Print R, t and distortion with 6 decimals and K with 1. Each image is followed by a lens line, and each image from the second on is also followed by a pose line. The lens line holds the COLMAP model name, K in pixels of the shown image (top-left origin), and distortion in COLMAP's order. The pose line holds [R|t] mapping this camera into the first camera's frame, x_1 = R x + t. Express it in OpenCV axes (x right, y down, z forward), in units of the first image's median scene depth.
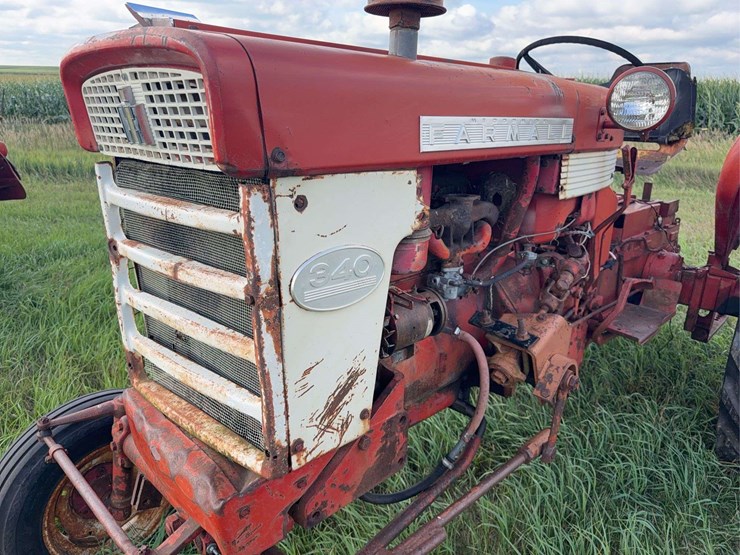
lens RADIAL K [[531.0, 0, 369.7], [0, 531.0, 278.6], [0, 0, 1]] dist [0.023716, -0.032664]
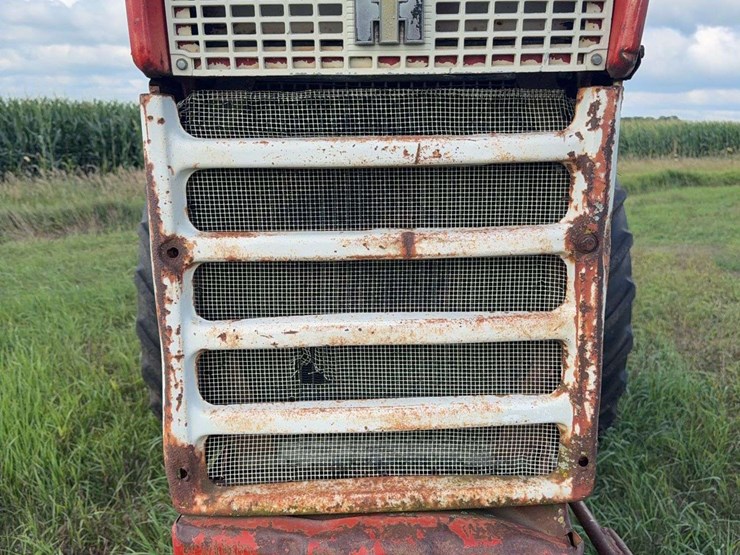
lens RADIAL K [[702.1, 0, 370.5], [0, 702.1, 273.6], [0, 0, 1]] dist [0.056301, 0.000000]
pose [[0.722739, -0.135793, 0.677650, -0.845044], [0.222806, 0.973937, -0.042466, 0.040473], [-0.654222, 0.181677, 0.734157, 0.346769]]
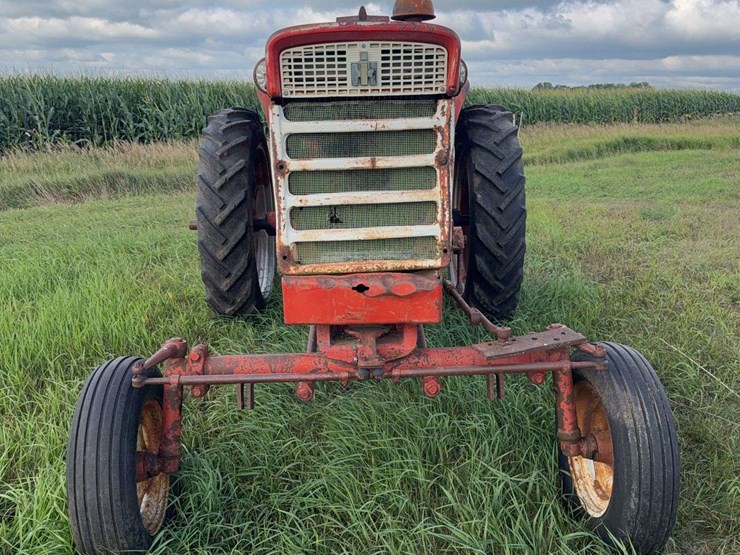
lens RADIAL K [[702.1, 0, 367.3], [0, 702.1, 283.6], [0, 0, 1]] dist [0.056301, 0.000000]
pose [[0.701370, -0.186042, 0.688091, -1.685812], [0.242184, 0.970107, 0.015434, 0.271624], [-0.670393, 0.155820, 0.725461, -0.453895]]
